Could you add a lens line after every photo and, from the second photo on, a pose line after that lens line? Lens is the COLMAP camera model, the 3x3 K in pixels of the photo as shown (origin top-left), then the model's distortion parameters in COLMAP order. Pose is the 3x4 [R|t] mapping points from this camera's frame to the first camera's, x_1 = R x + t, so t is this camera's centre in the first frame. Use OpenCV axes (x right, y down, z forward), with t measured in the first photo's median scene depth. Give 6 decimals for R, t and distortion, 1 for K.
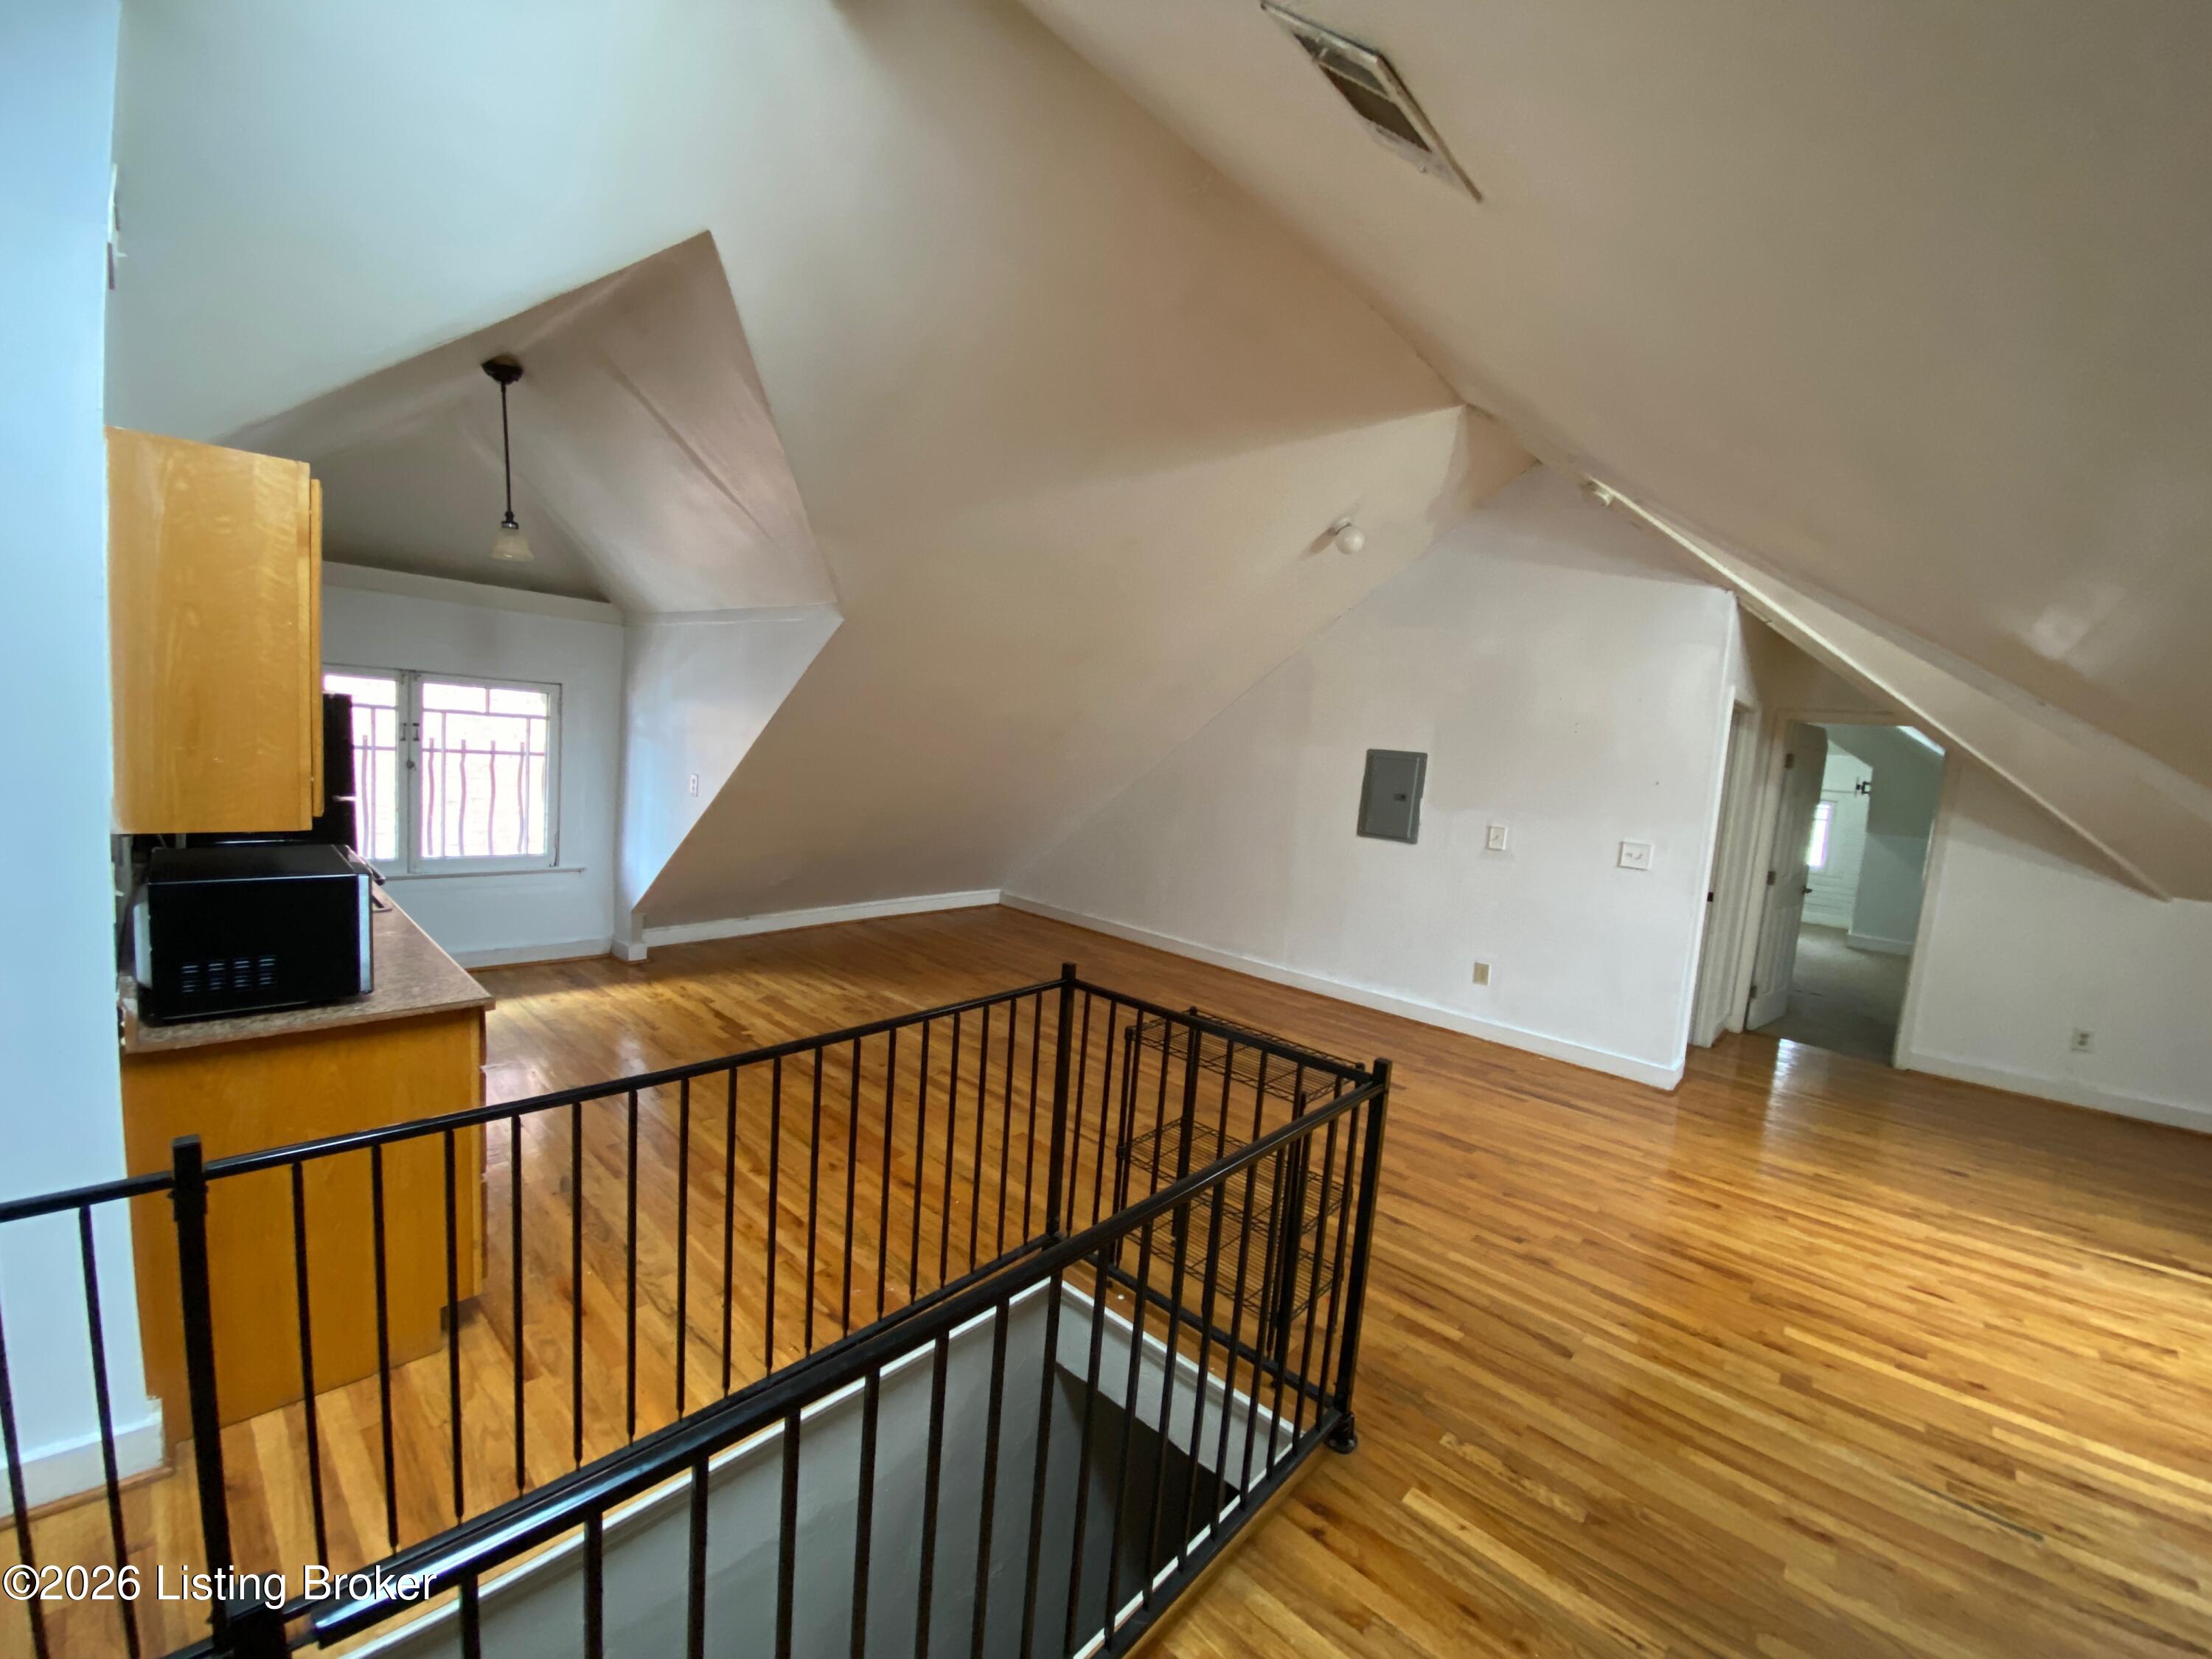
lens RADIAL K [[900.0, 0, 1094.5], [0, 900.0, 831.6], [0, 0, 1]] dist [0.031911, -0.024334]
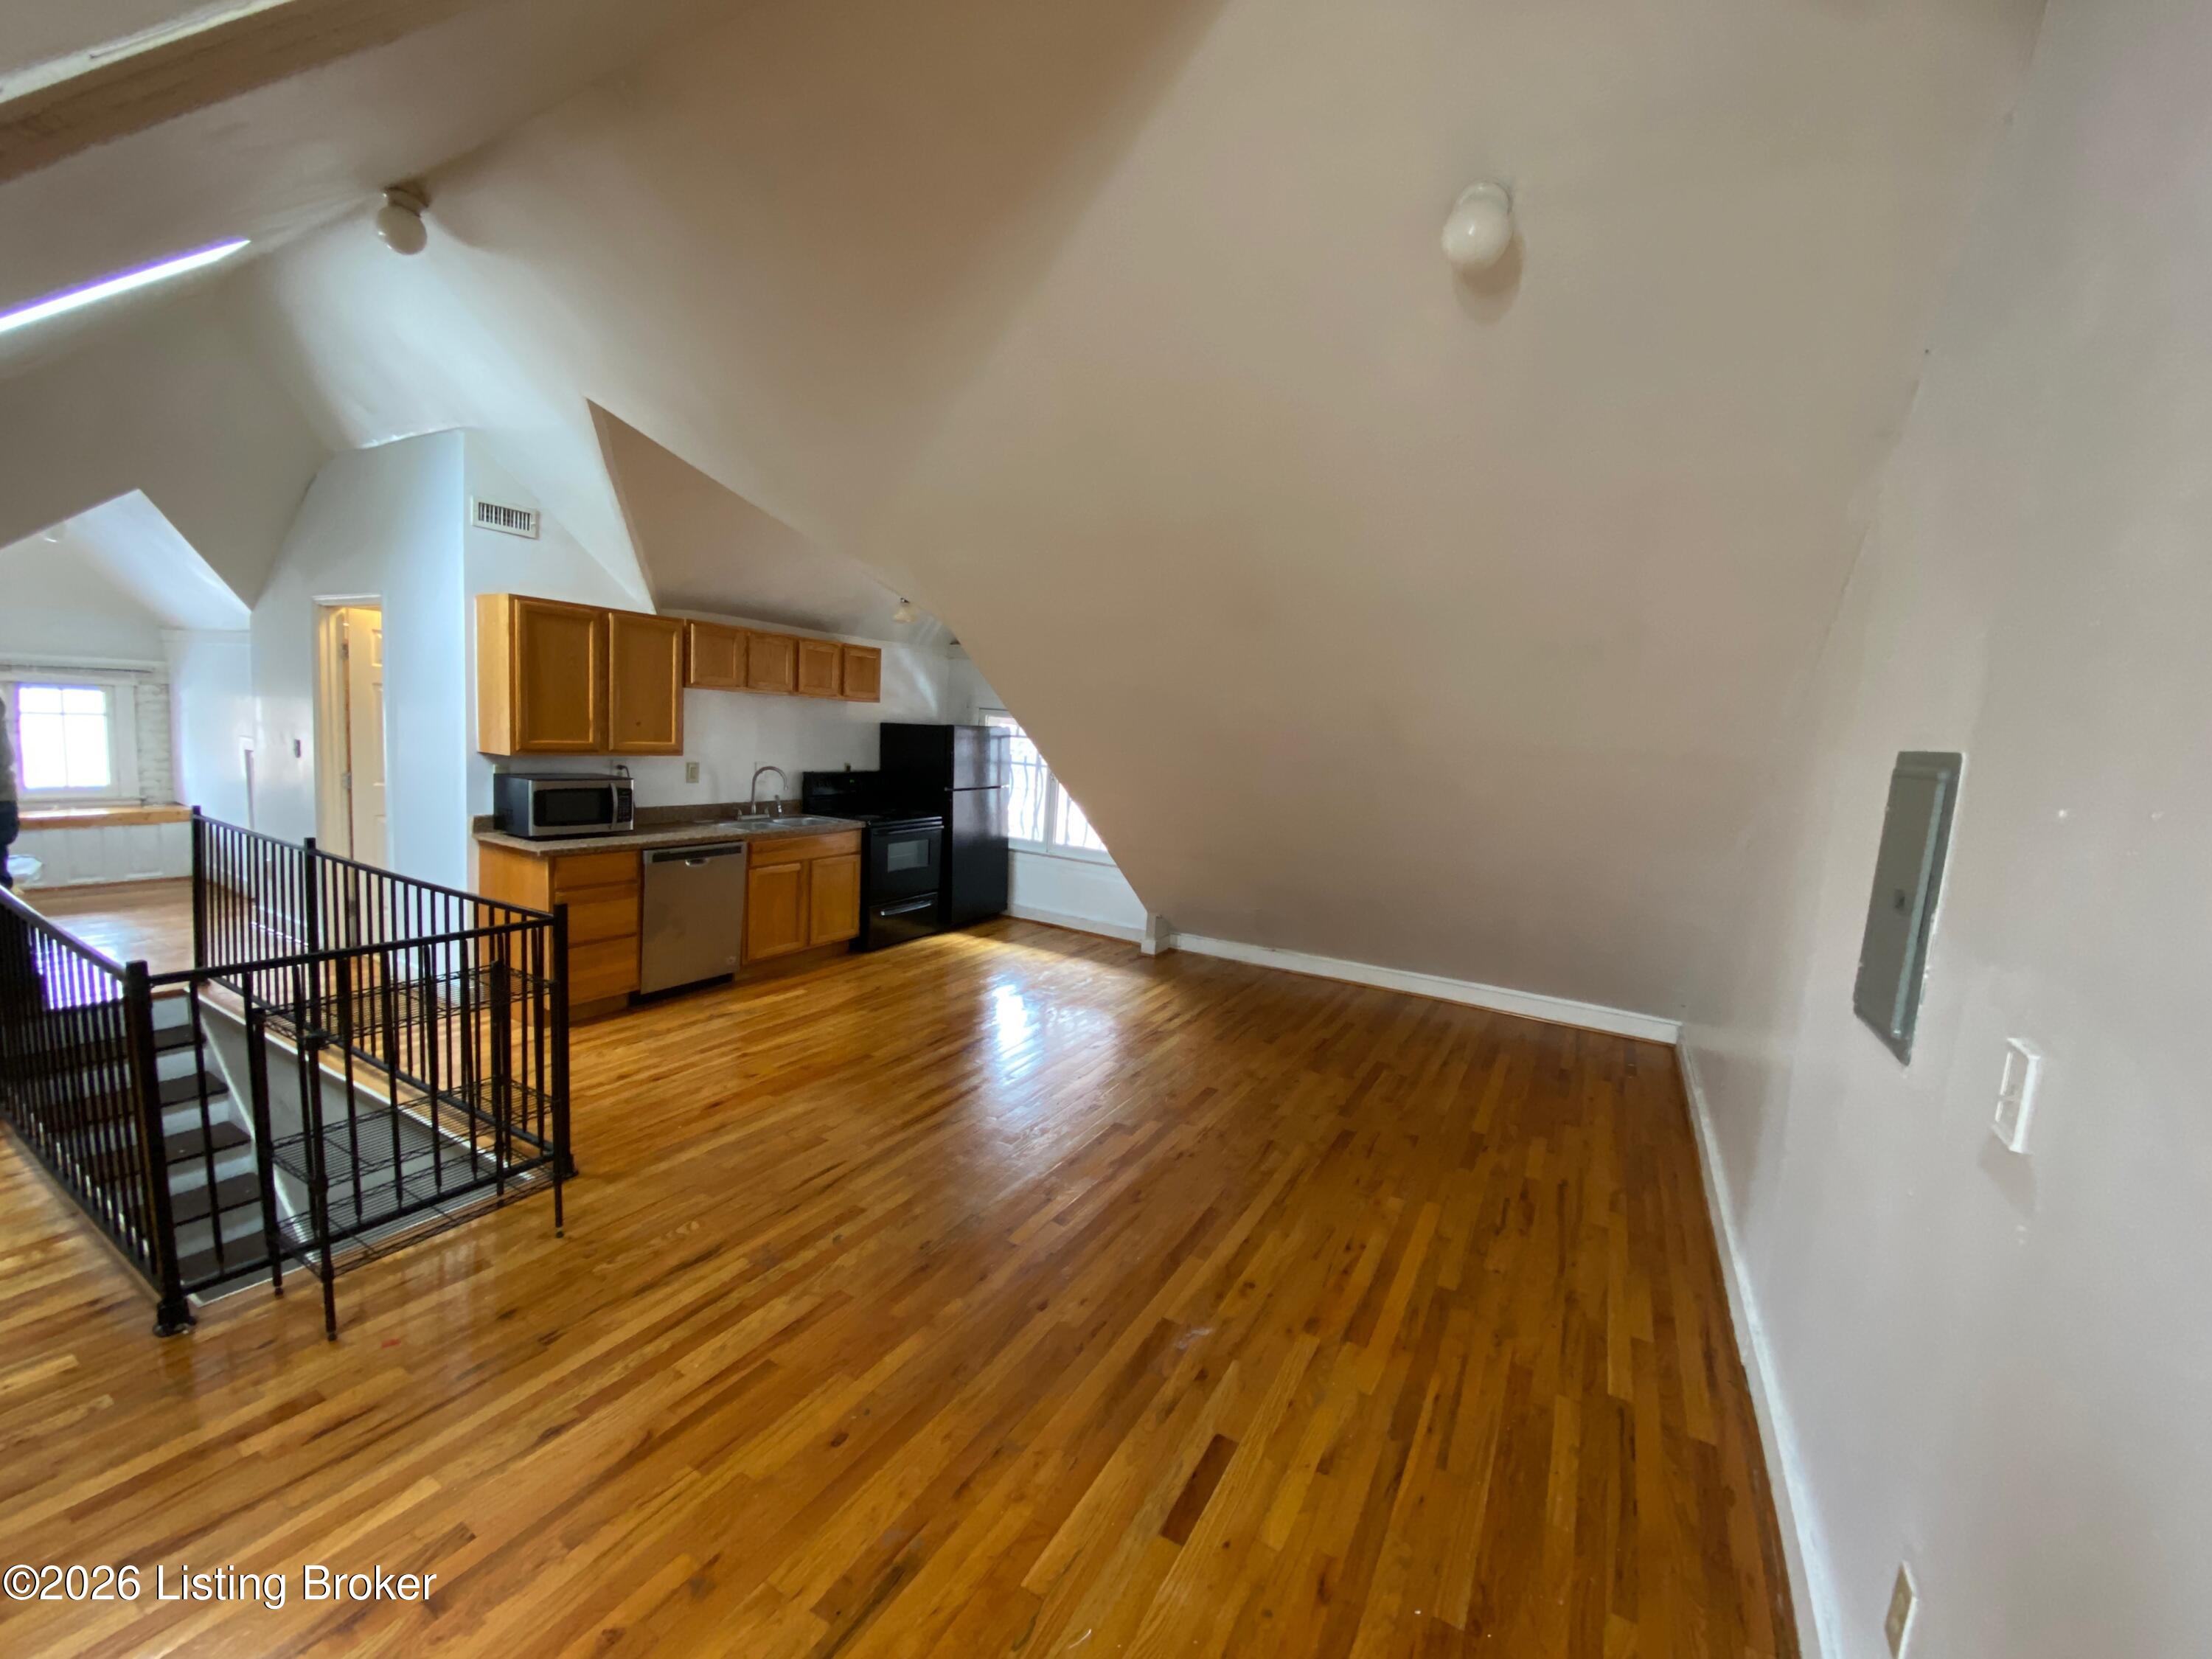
lens RADIAL K [[900.0, 0, 1094.5], [0, 900.0, 831.6], [0, 0, 1]] dist [0.031911, -0.024334]
pose [[0.227638, 0.064010, -0.971640, 0.920099], [-0.155329, 0.987447, 0.028661, -0.049552], [0.961277, 0.144399, 0.234723, 1.062051]]
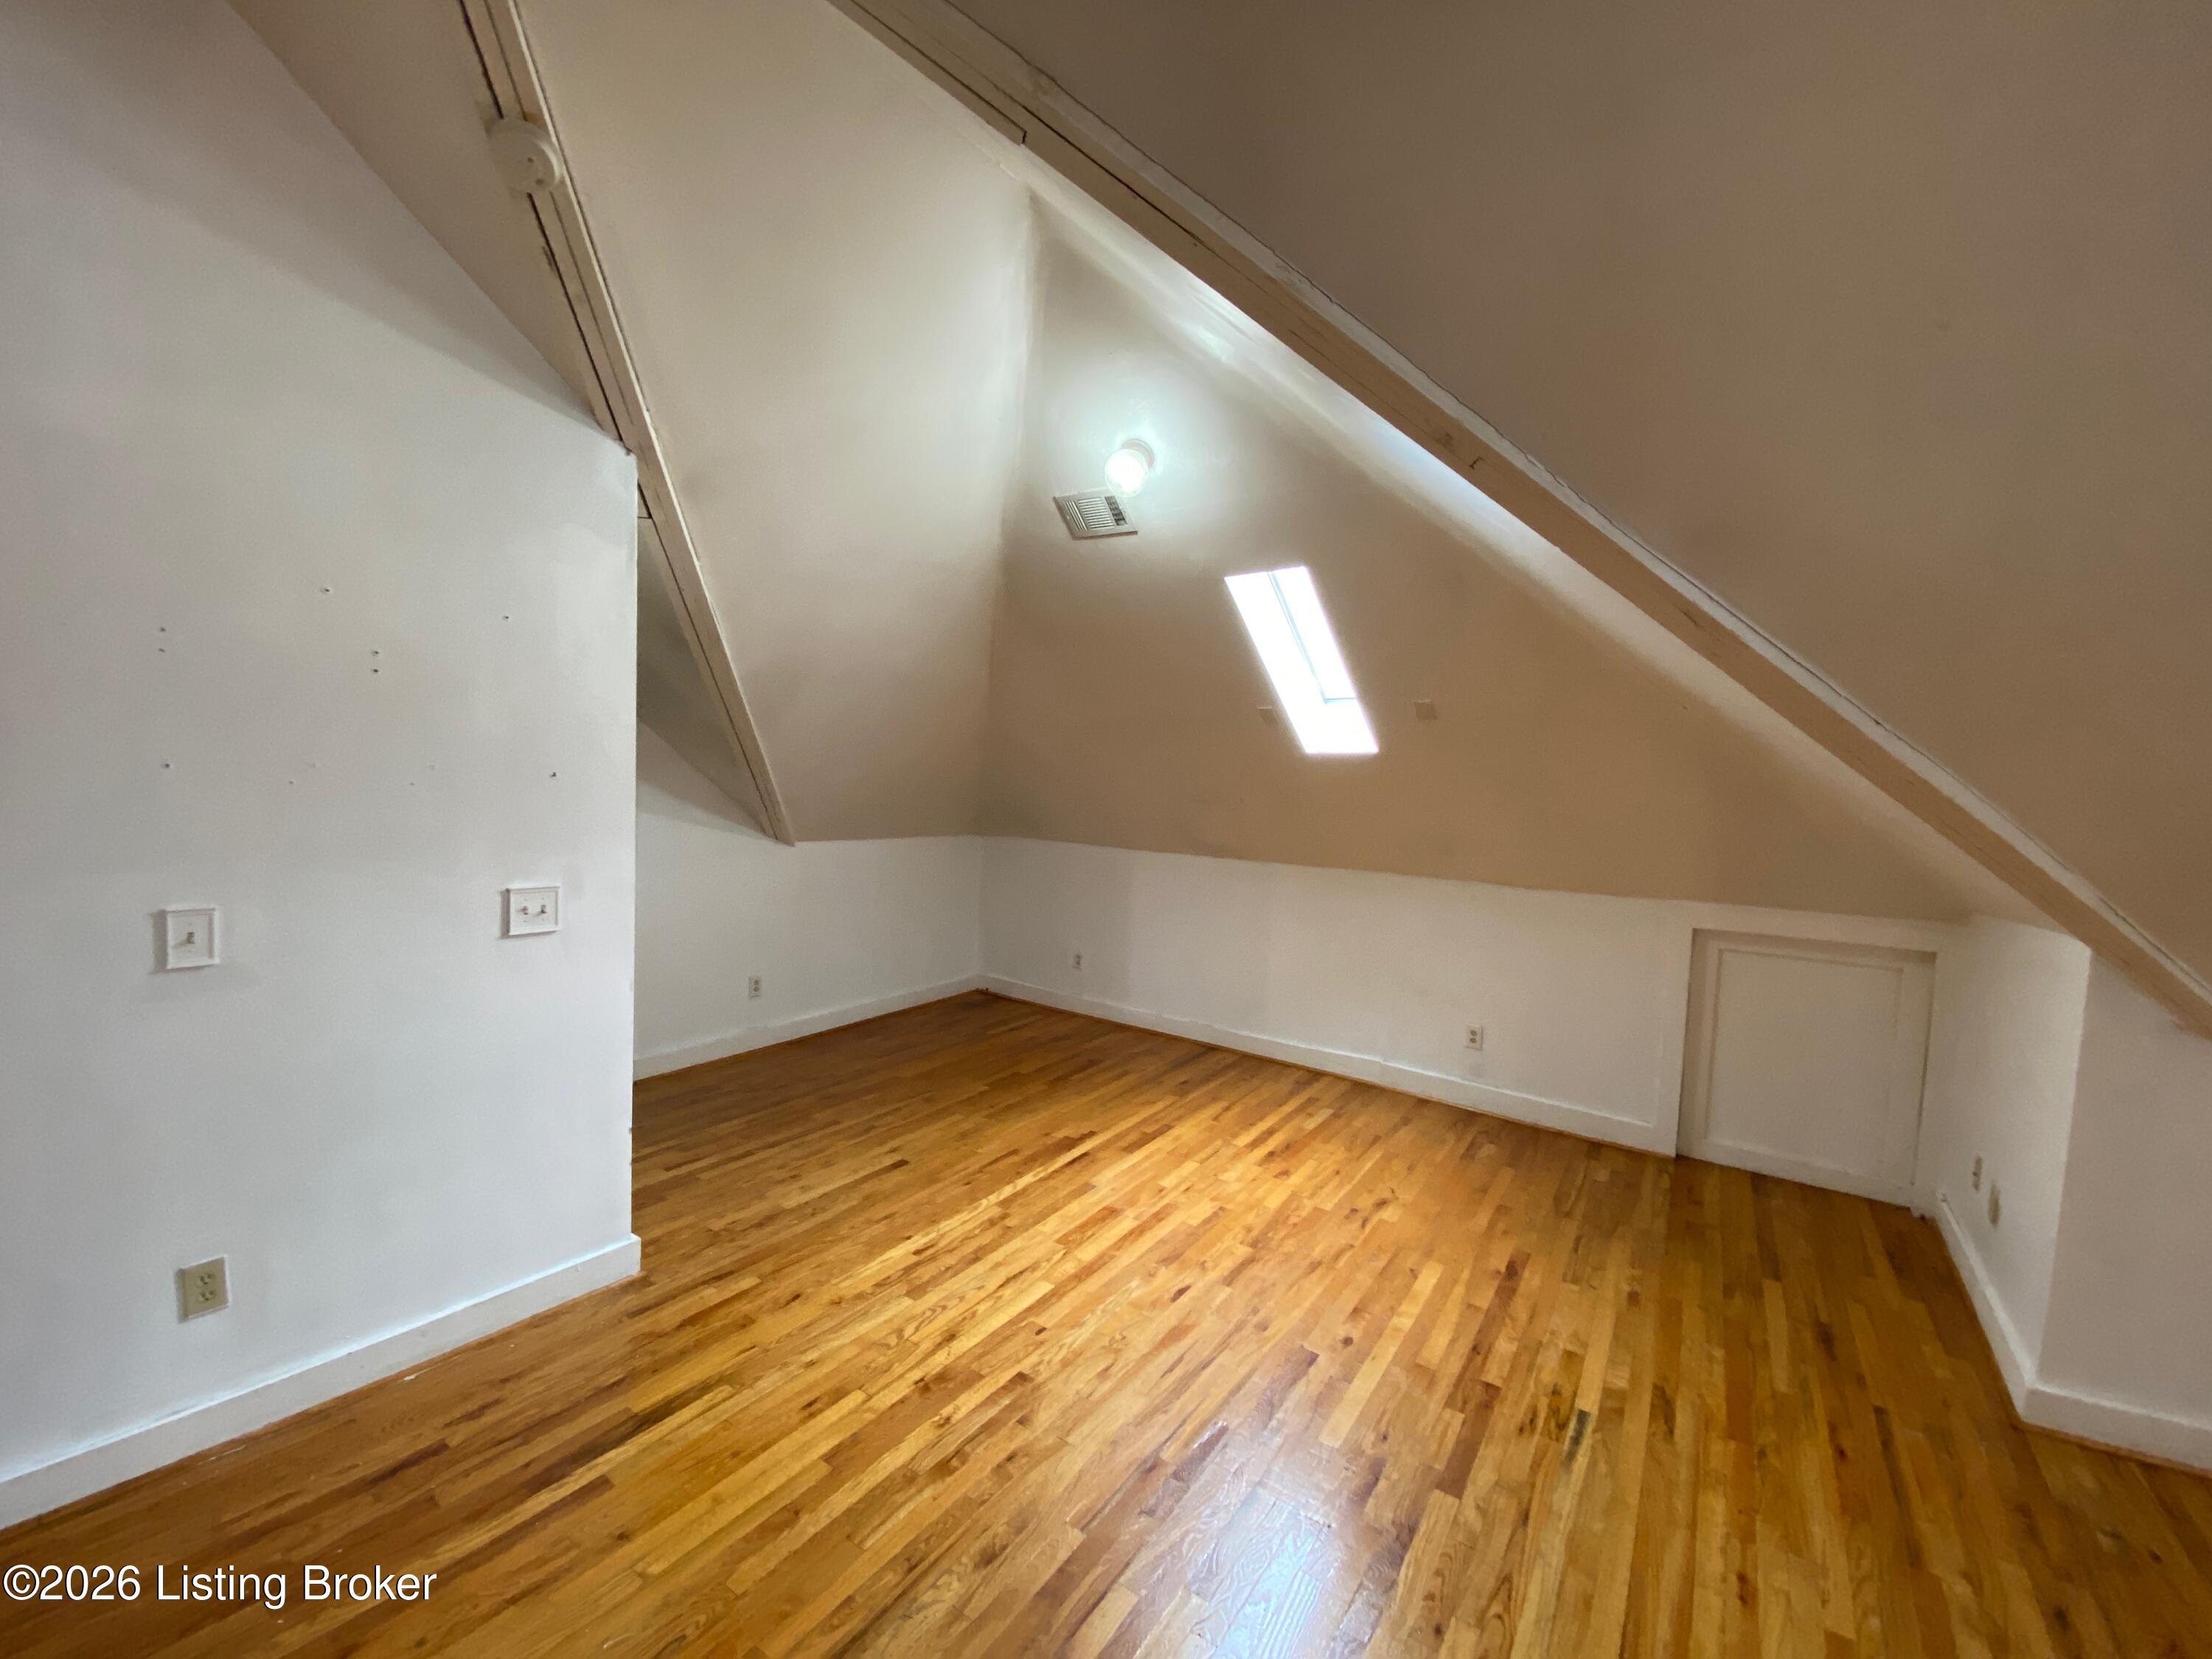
lens RADIAL K [[880.2, 0, 1106.0], [0, 880.2, 829.5], [0, 0, 1]] dist [0.000560, -0.012442]
pose [[-0.145687, -0.129494, 0.980819, 0.057643], [0.050420, 0.989137, 0.138081, -0.102599], [-0.988045, 0.069570, -0.137575, 0.997874]]
